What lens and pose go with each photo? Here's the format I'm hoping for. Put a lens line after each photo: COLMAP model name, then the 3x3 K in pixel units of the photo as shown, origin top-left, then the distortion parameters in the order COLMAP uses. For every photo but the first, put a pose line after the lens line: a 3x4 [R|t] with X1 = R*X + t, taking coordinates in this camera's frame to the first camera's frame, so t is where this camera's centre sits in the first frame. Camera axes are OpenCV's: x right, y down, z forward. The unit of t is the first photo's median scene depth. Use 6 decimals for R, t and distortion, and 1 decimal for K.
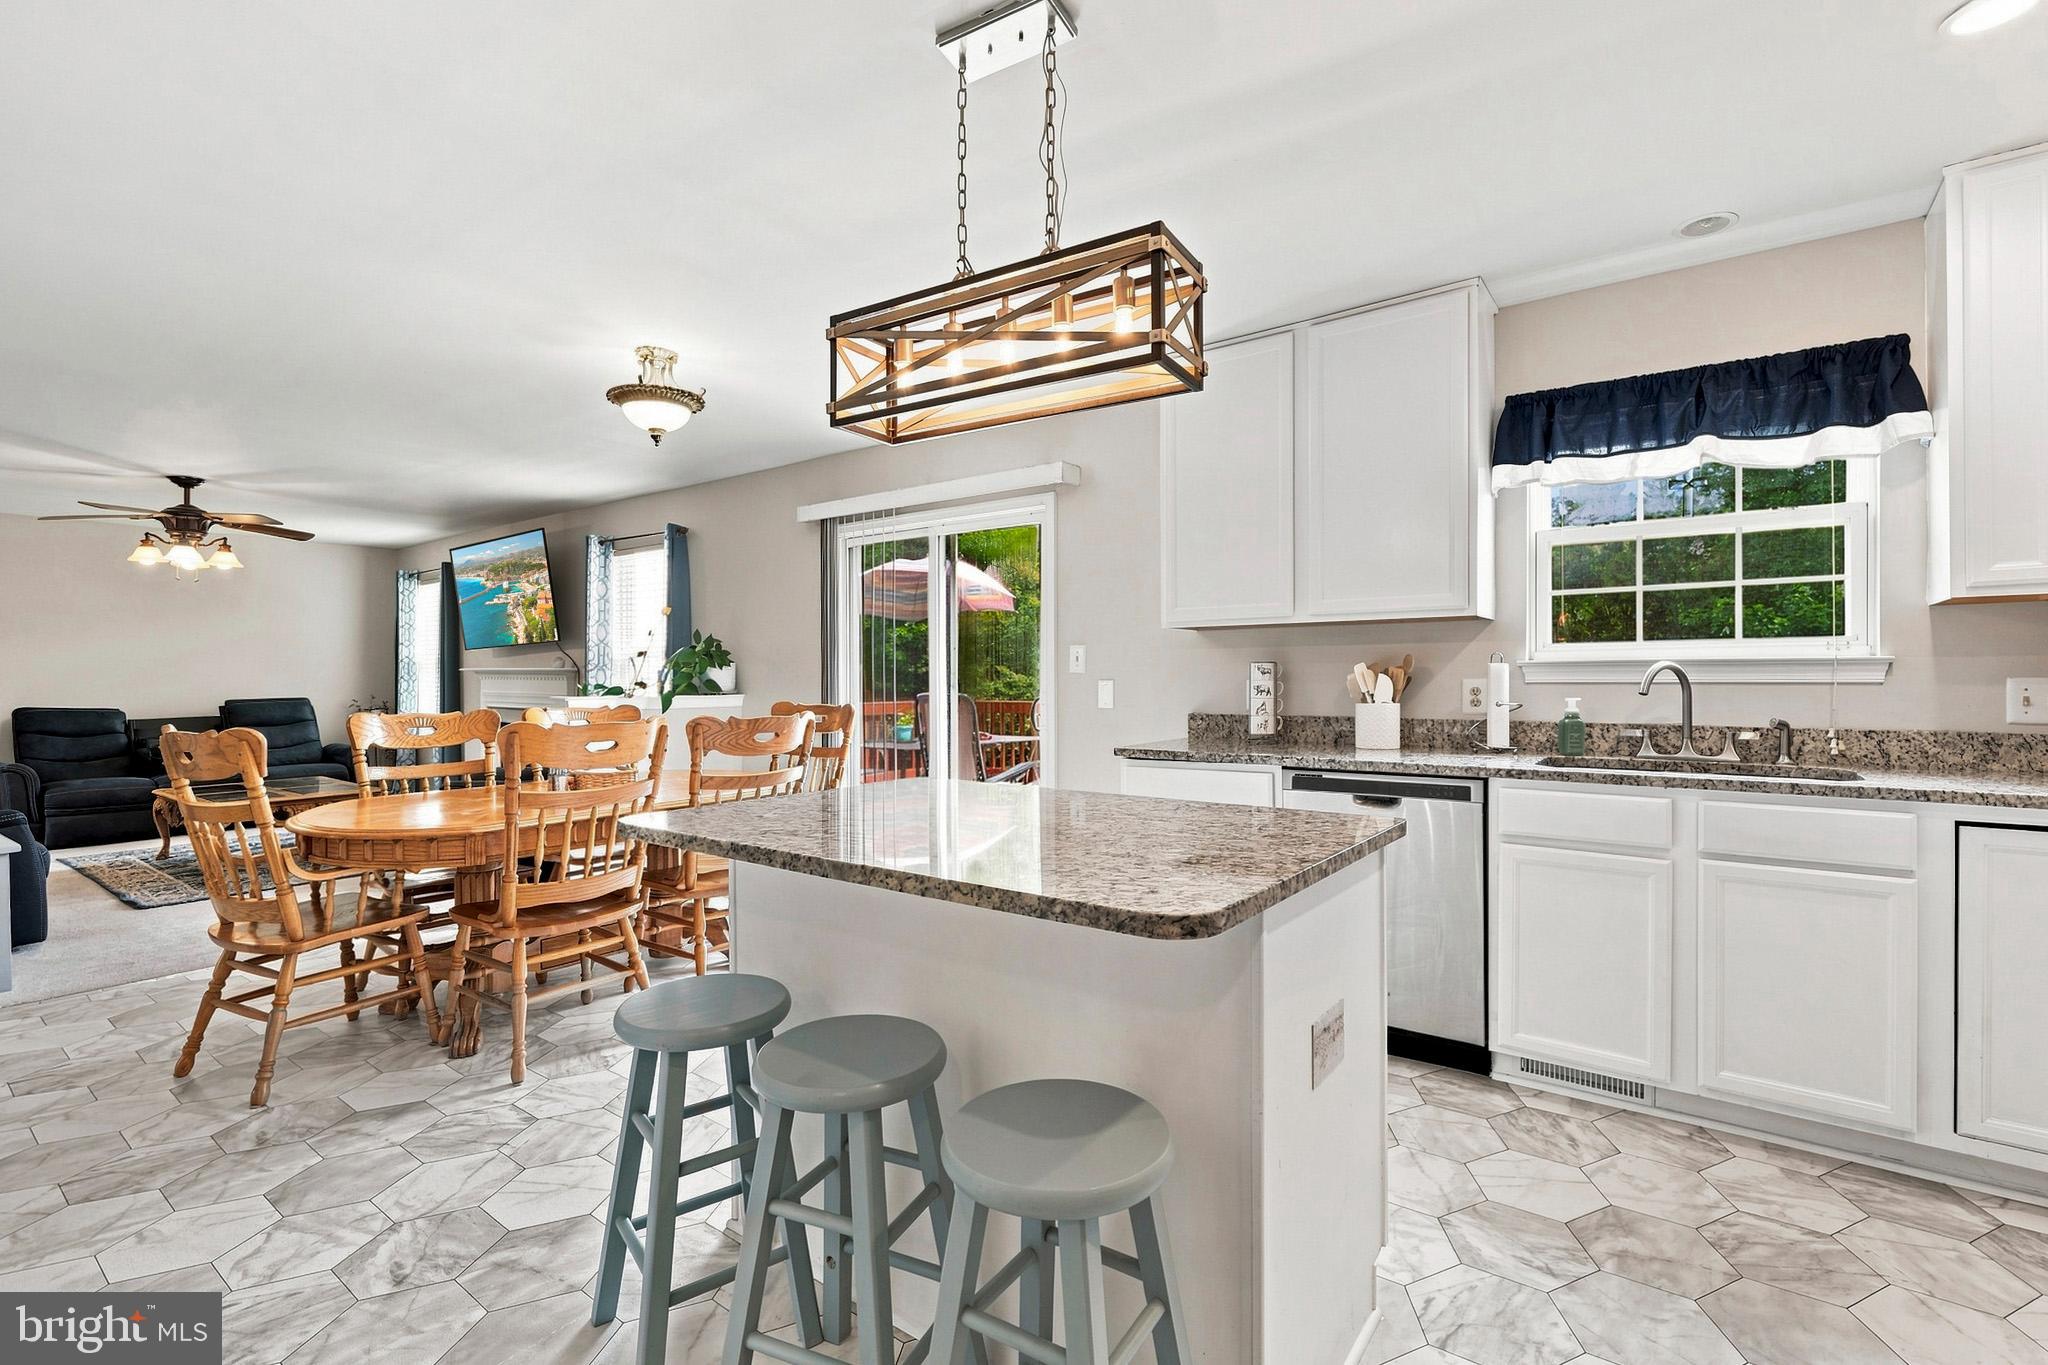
lens RADIAL K [[910.9, 0, 1023.2], [0, 910.9, 672.8], [0, 0, 1]] dist [-0.003612, 0.003630]
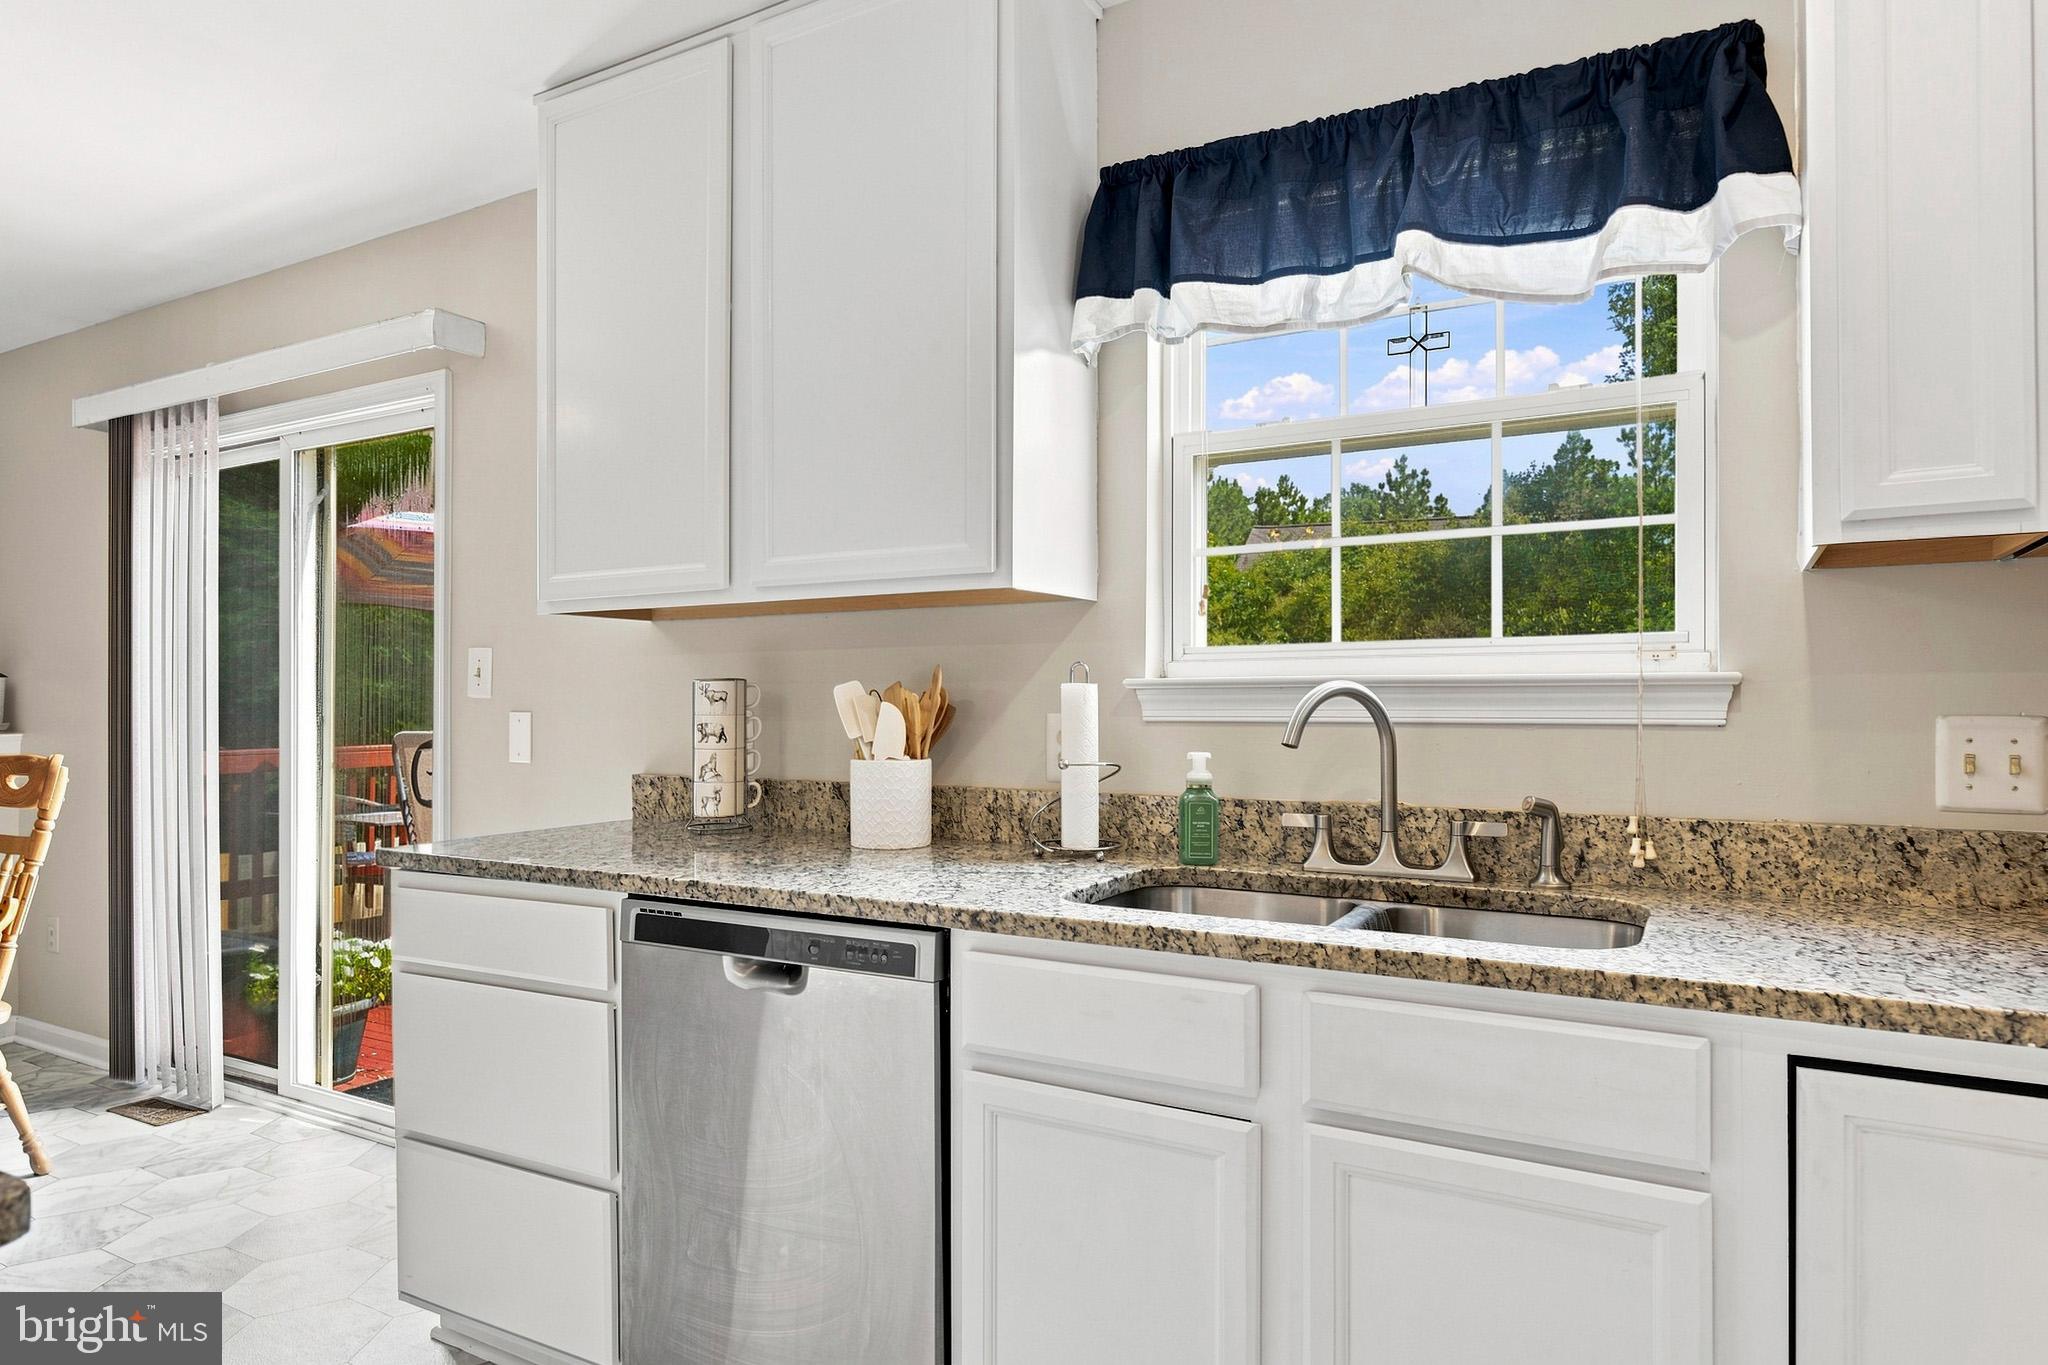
lens RADIAL K [[1220.0, 0, 1008.9], [0, 1220.0, 686.1], [0, 0, 1]] dist [-0.000054, 0.004278]
pose [[0.992840, 0.005413, 0.119332, 0.443624], [-0.004176, 0.999935, -0.010615, -0.001335], [-0.119381, 0.010041, 0.992798, 0.356235]]
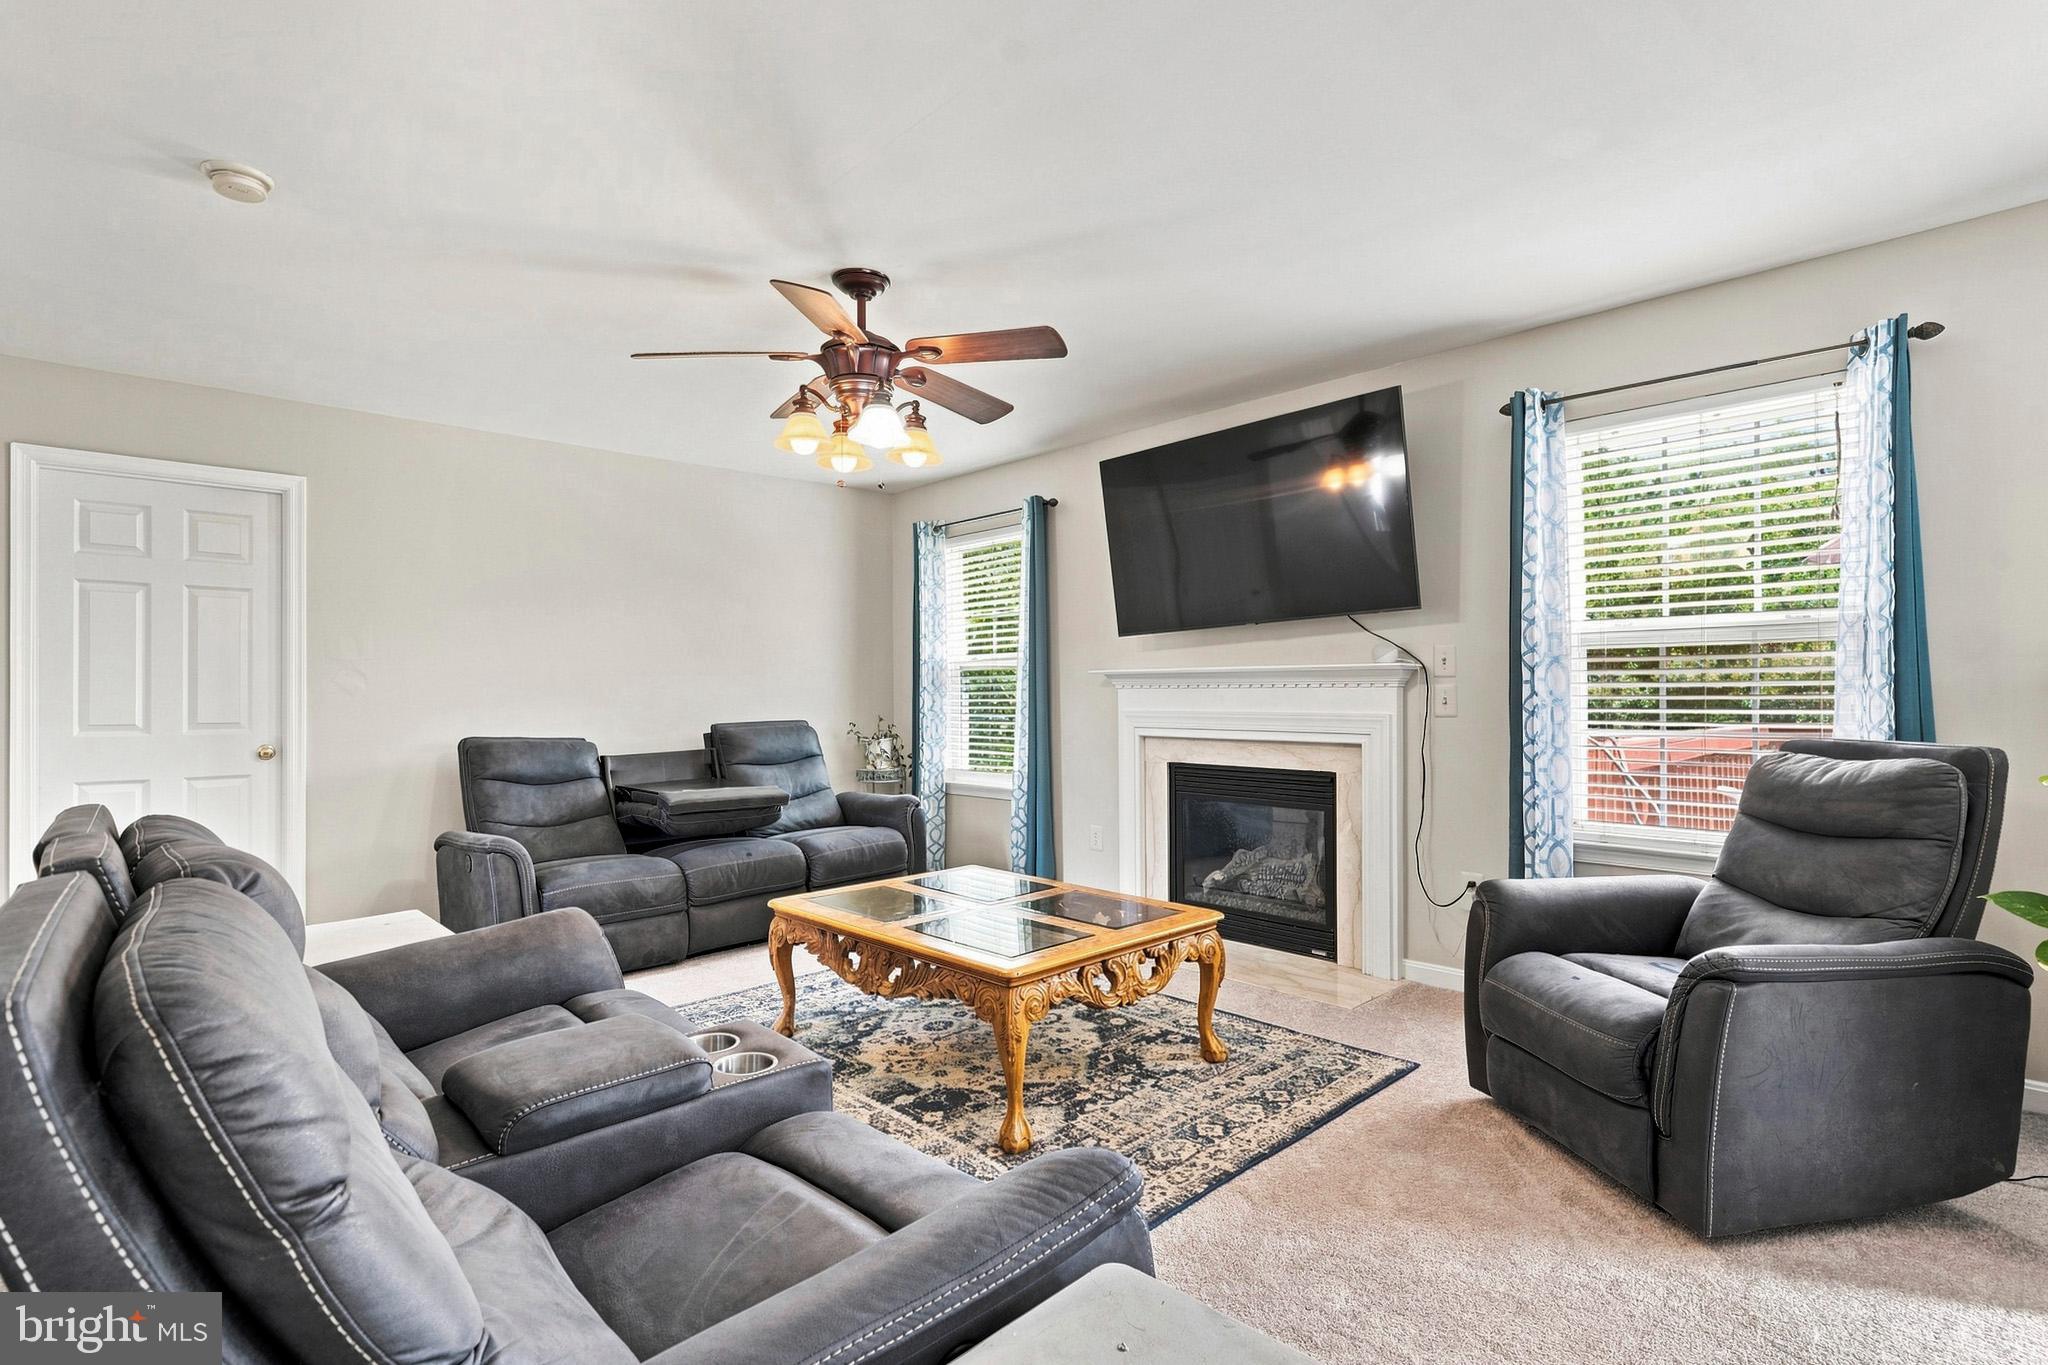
lens RADIAL K [[984.9, 0, 1023.8], [0, 984.9, 699.9], [0, 0, 1]] dist [-0.028695, -0.001126]
pose [[0.985379, -0.004527, -0.170316, -1.452542], [0.006364, 0.999927, 0.010241, 0.018541], [0.170257, -0.011175, 0.985336, 0.962917]]
